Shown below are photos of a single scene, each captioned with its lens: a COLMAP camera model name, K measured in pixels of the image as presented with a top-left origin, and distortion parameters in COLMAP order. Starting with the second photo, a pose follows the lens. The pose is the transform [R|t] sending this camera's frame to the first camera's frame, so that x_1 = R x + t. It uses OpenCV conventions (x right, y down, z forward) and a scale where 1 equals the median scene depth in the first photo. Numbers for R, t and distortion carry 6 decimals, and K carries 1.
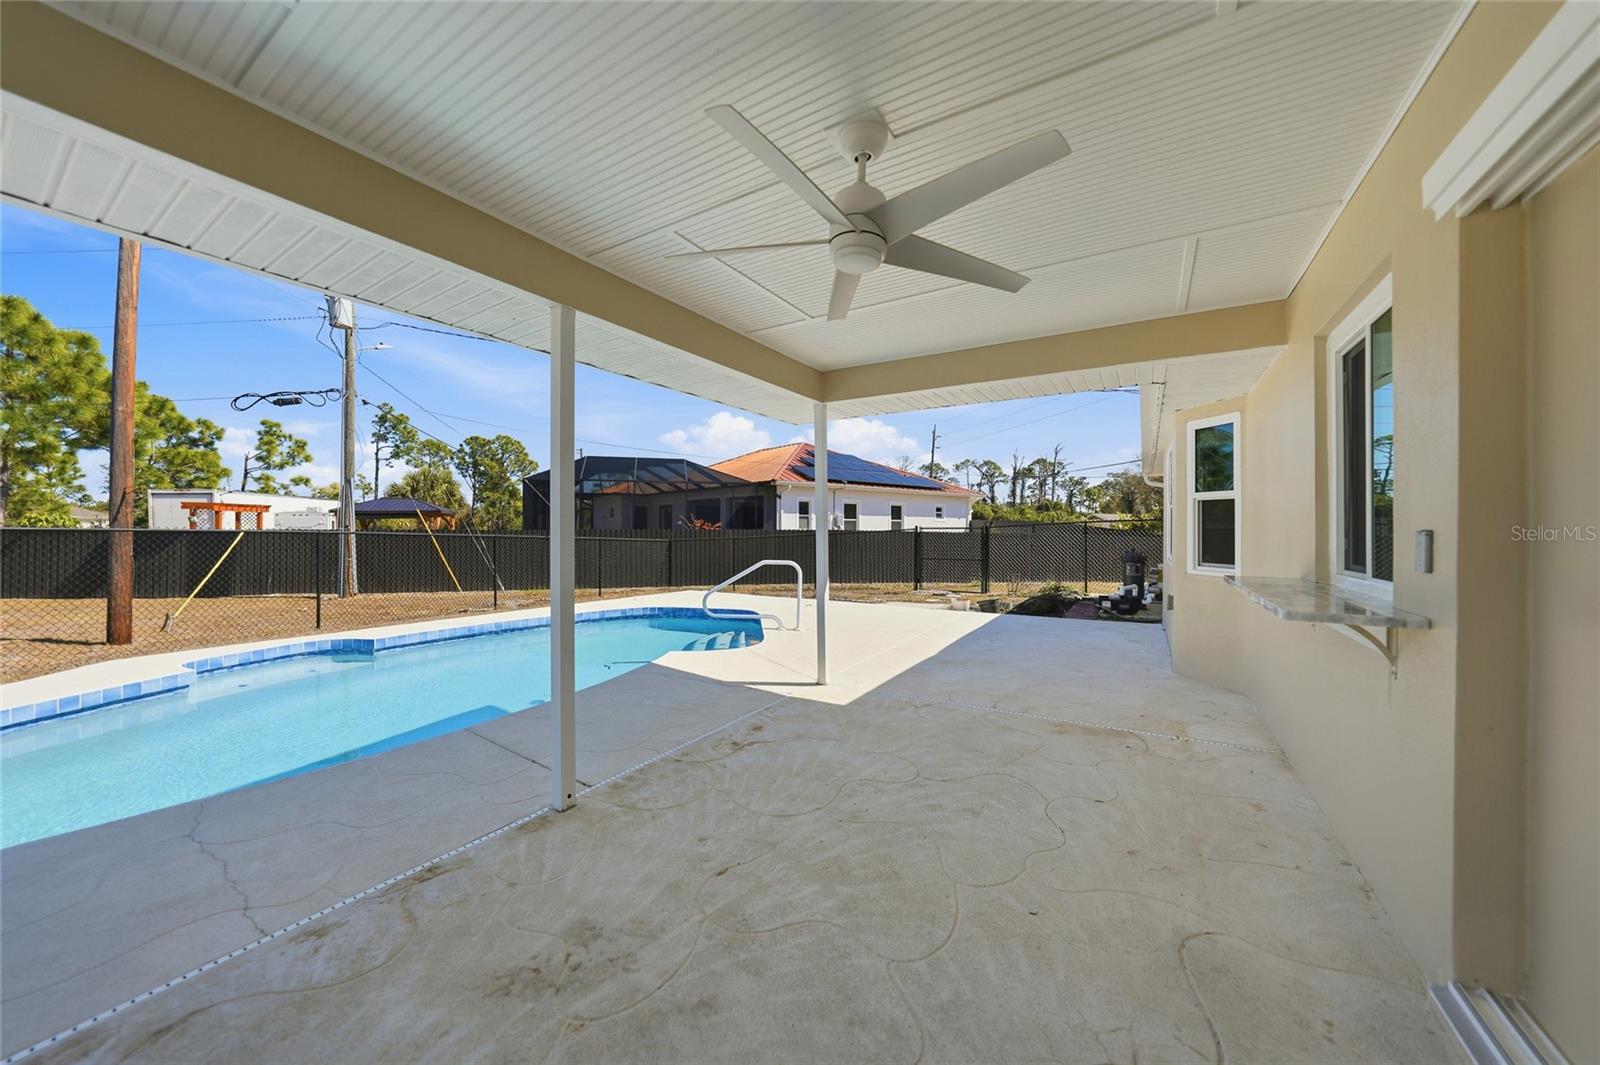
lens RADIAL K [[558.1, 0, 804.0], [0, 558.1, 520.7], [0, 0, 1]] dist [-0.015959, 0.000064]
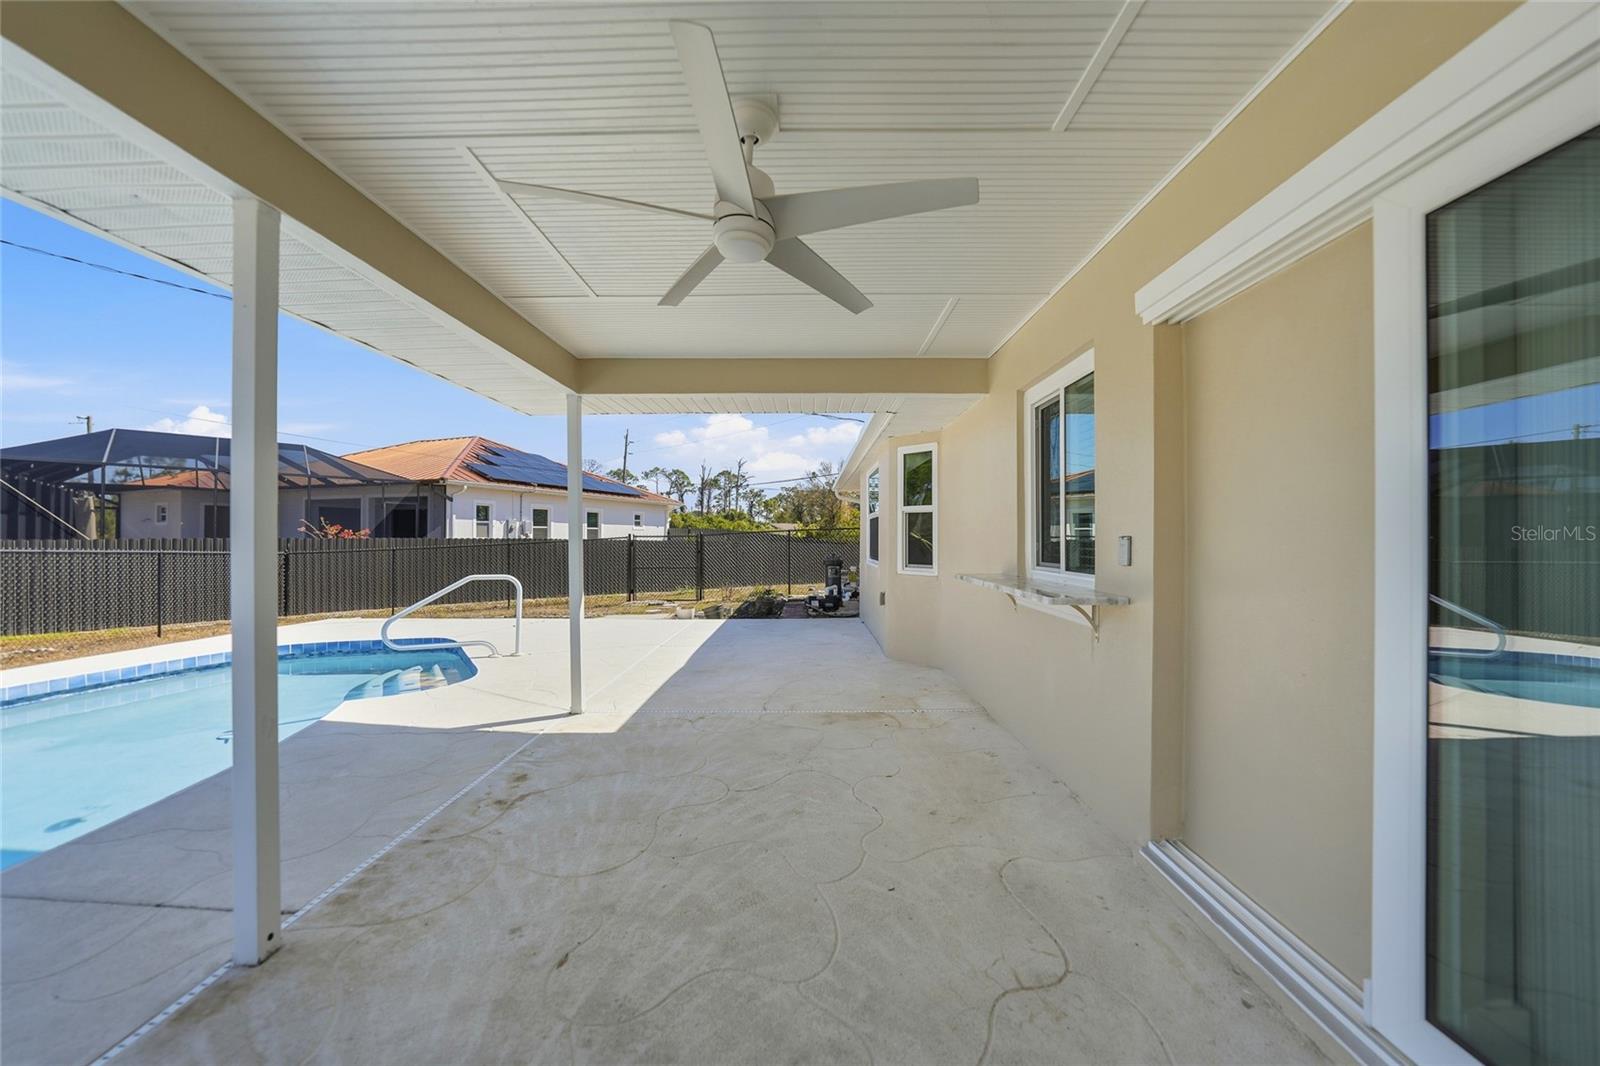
lens RADIAL K [[567.2, 0, 799.2], [0, 567.2, 528.6], [0, 0, 1]] dist [-0.026714, 0.007102]
pose [[0.859604, 0.005620, 0.510931, -0.080817], [-0.005282, 0.999984, -0.002112, 0.001129], [-0.510934, -0.000883, 0.859619, 0.037447]]
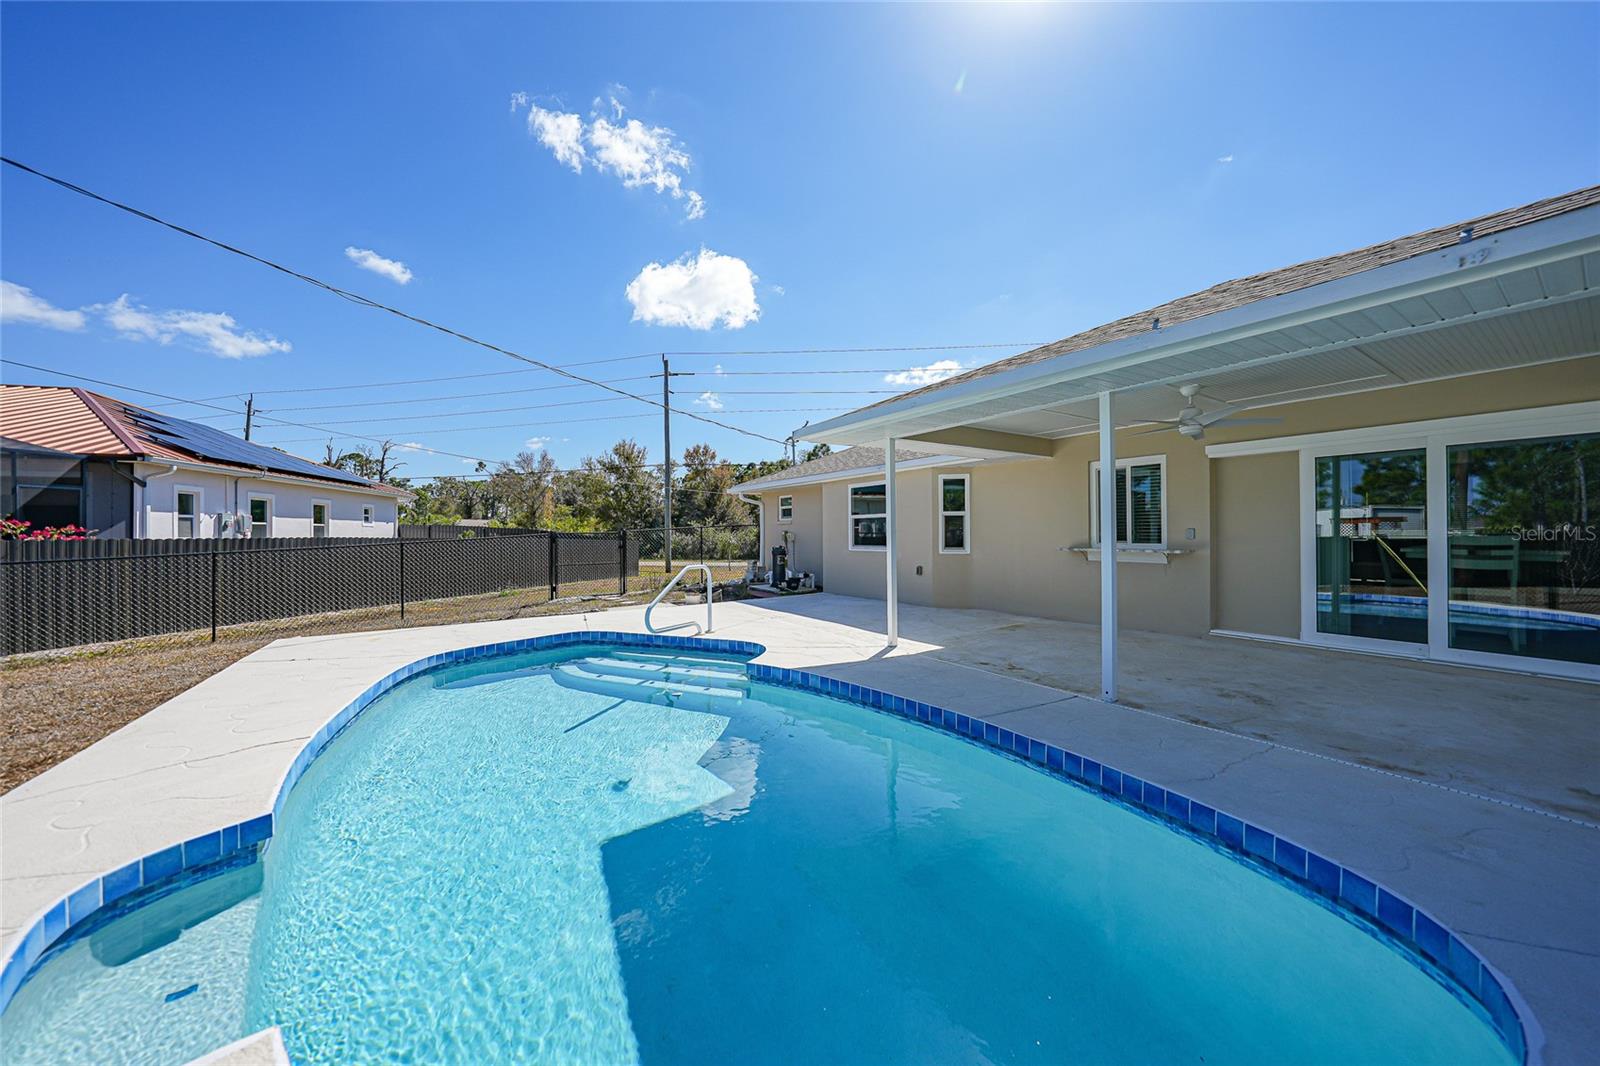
lens RADIAL K [[554.7, 0, 801.1], [0, 554.7, 529.1], [0, 0, 1]] dist [-0.028914, 0.006917]
pose [[0.426713, -0.001018, 0.904387, -0.844475], [-0.003376, 0.999991, 0.002719, 0.005060], [-0.904381, -0.004214, 0.426705, 0.420038]]
